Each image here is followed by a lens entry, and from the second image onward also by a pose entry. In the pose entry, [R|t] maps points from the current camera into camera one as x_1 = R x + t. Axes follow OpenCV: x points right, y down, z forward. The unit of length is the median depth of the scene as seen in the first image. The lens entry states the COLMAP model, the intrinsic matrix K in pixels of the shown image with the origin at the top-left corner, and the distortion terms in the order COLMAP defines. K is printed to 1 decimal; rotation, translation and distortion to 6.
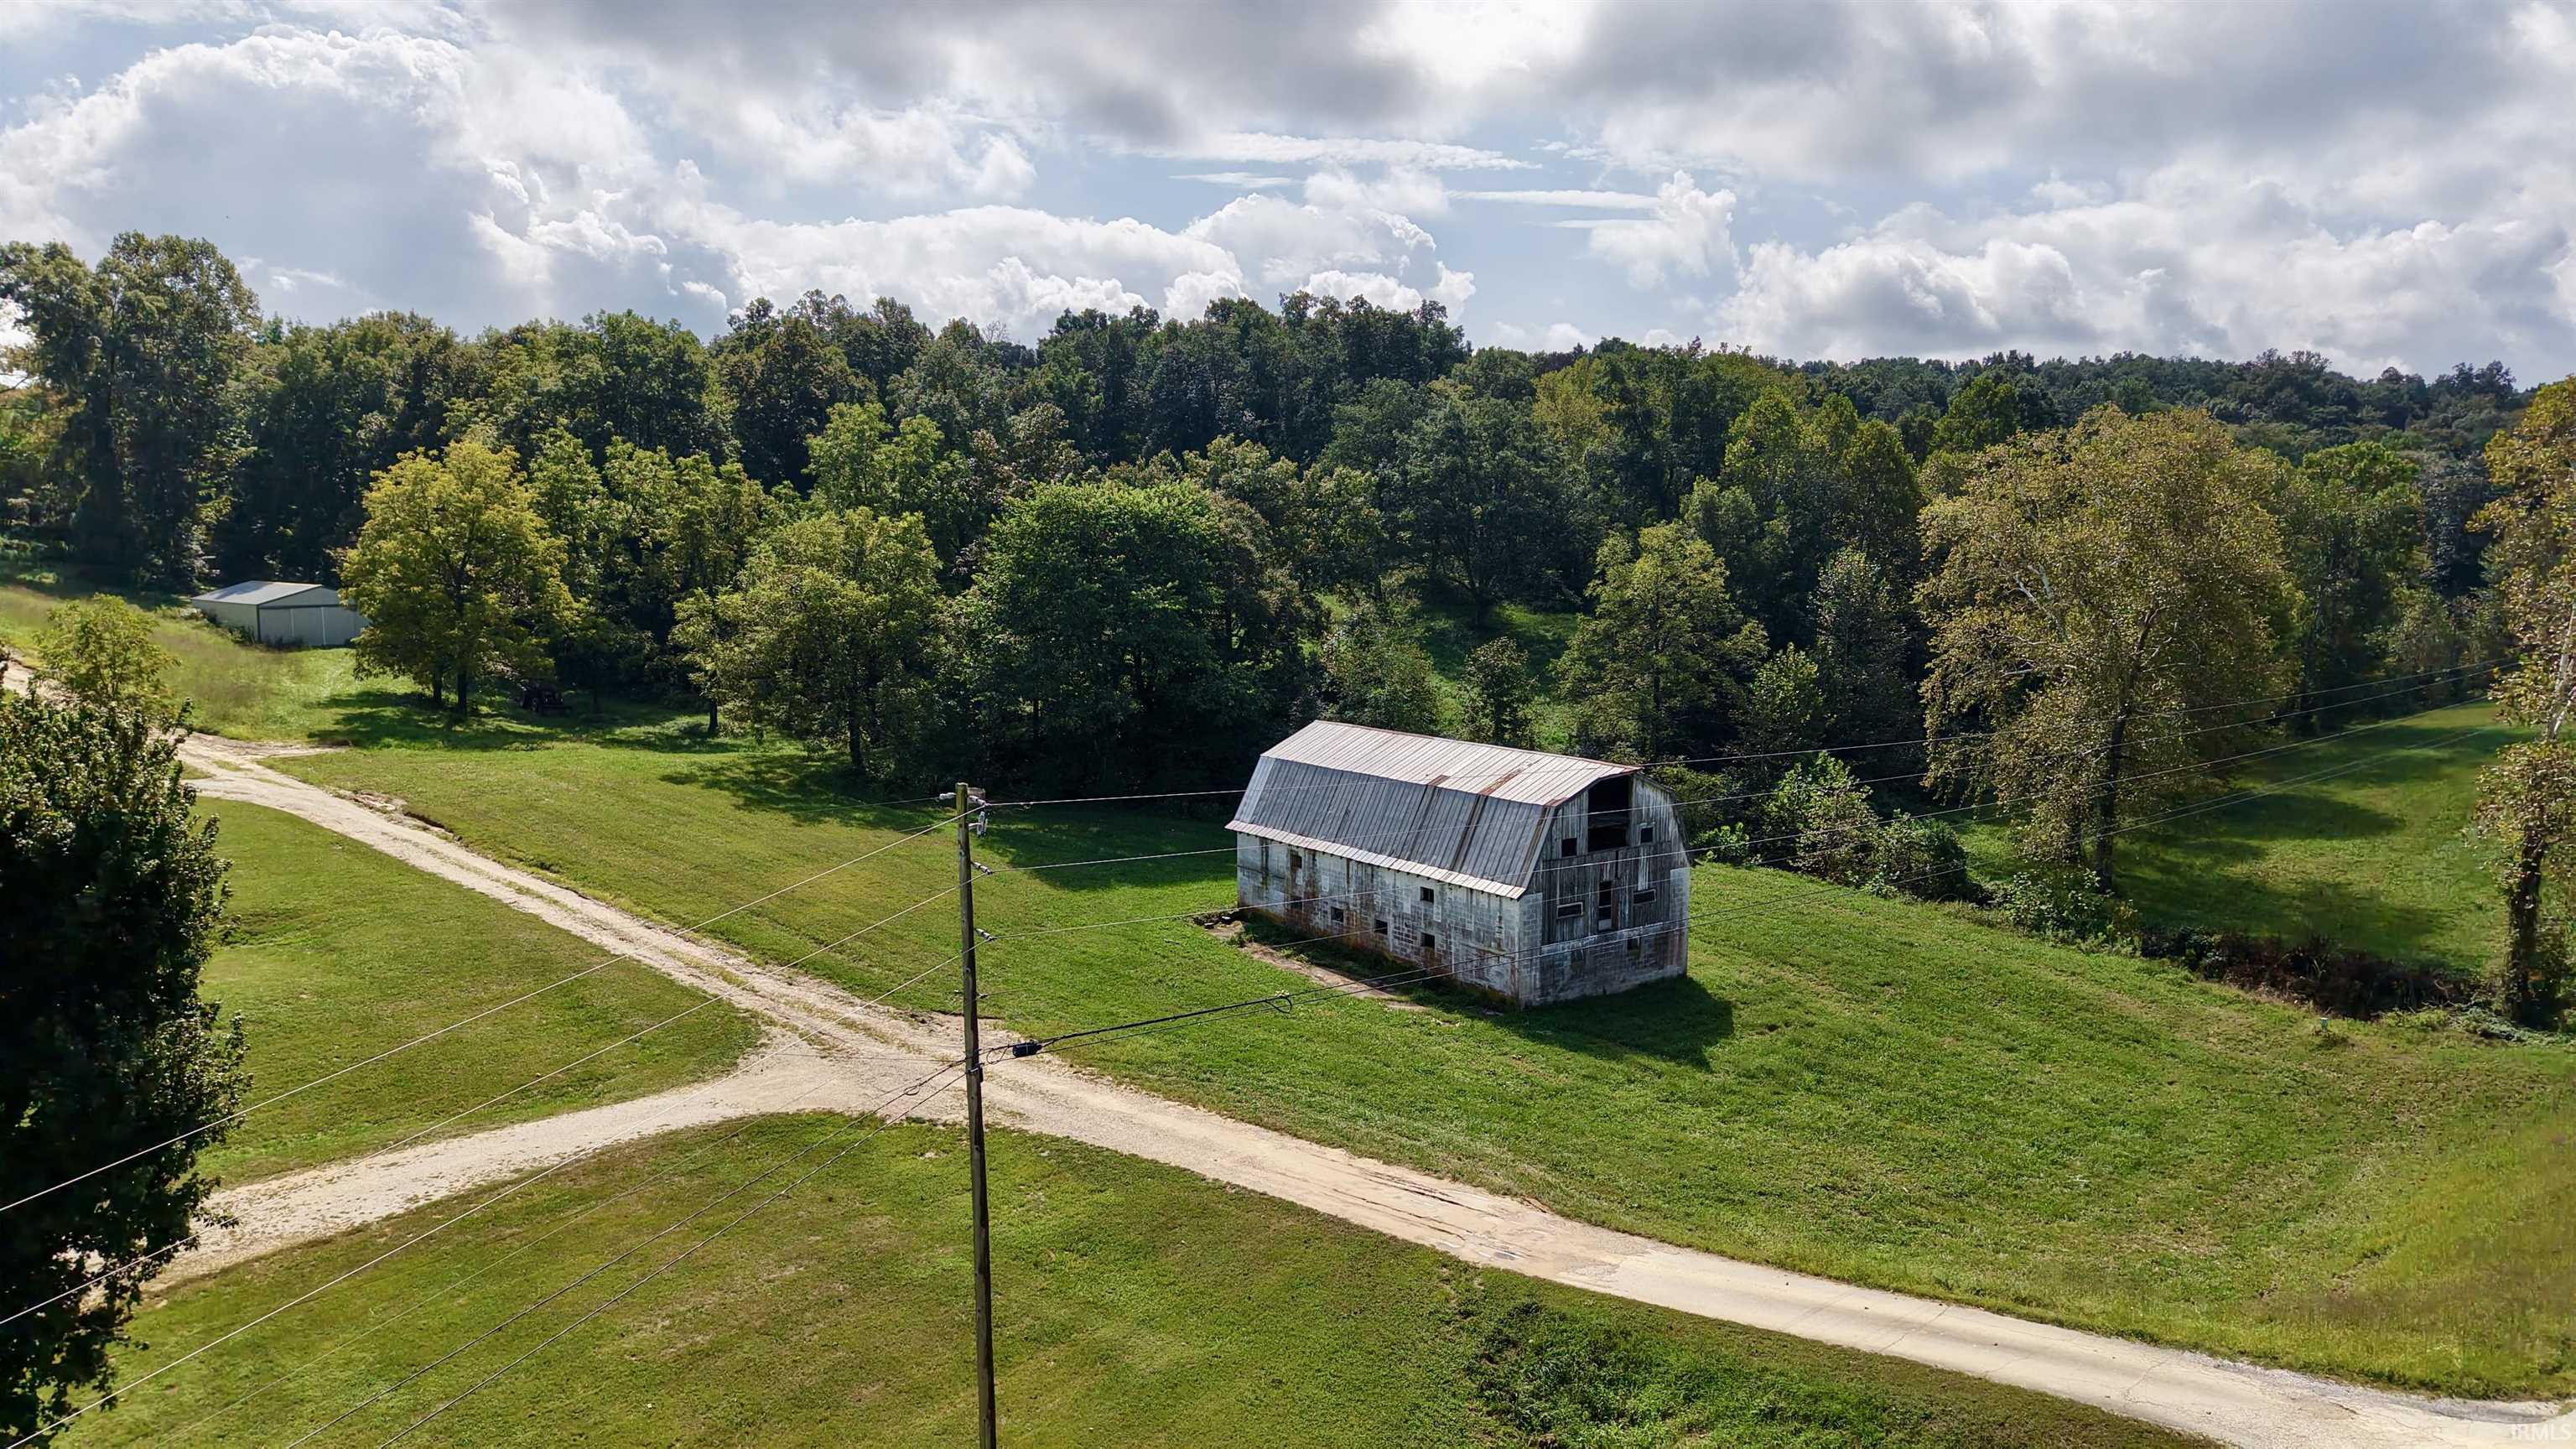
lens RADIAL K [[1685.6, 0, 1291.4], [0, 1685.6, 715.7], [0, 0, 1]] dist [0.036214, -0.000932]
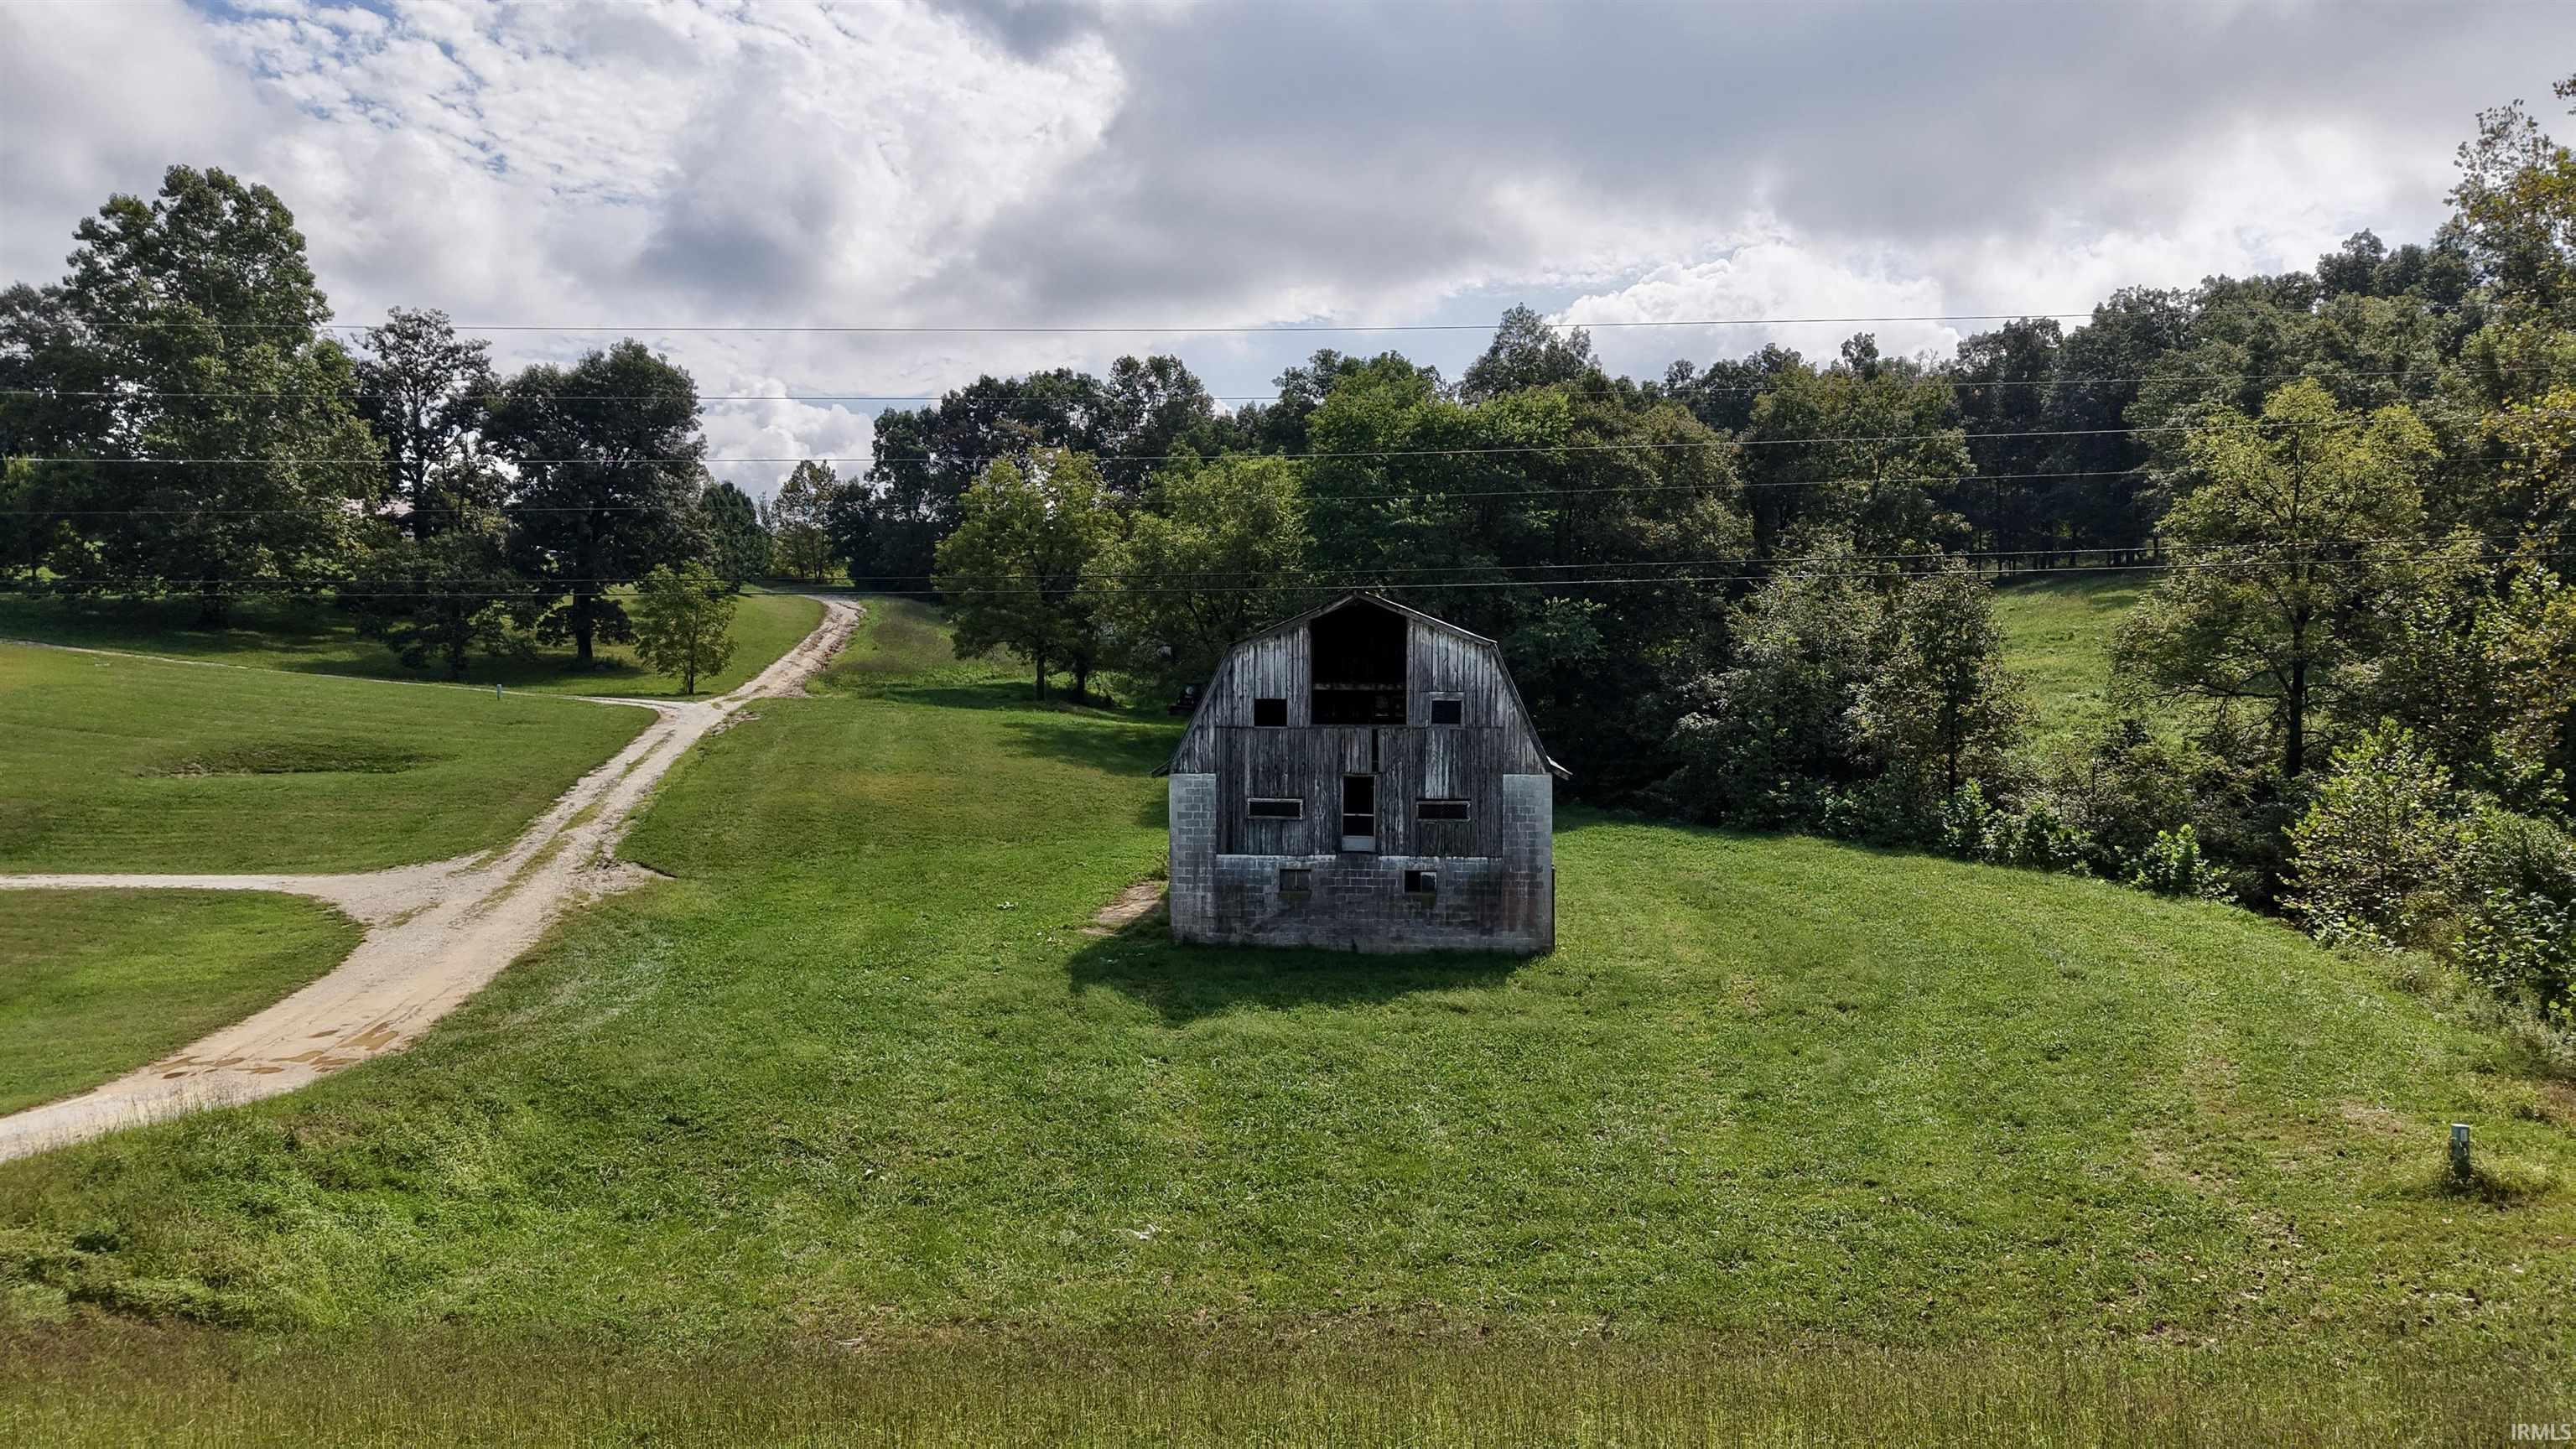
lens RADIAL K [[1685.6, 0, 1288.9], [0, 1685.6, 704.2], [0, 0, 1]] dist [0.036214, -0.000932]
pose [[0.731593, -0.000852, -0.681741, 0.611644], [-0.063413, 0.995579, -0.069295, 0.118498], [0.678786, 0.093927, 0.728305, 0.512072]]
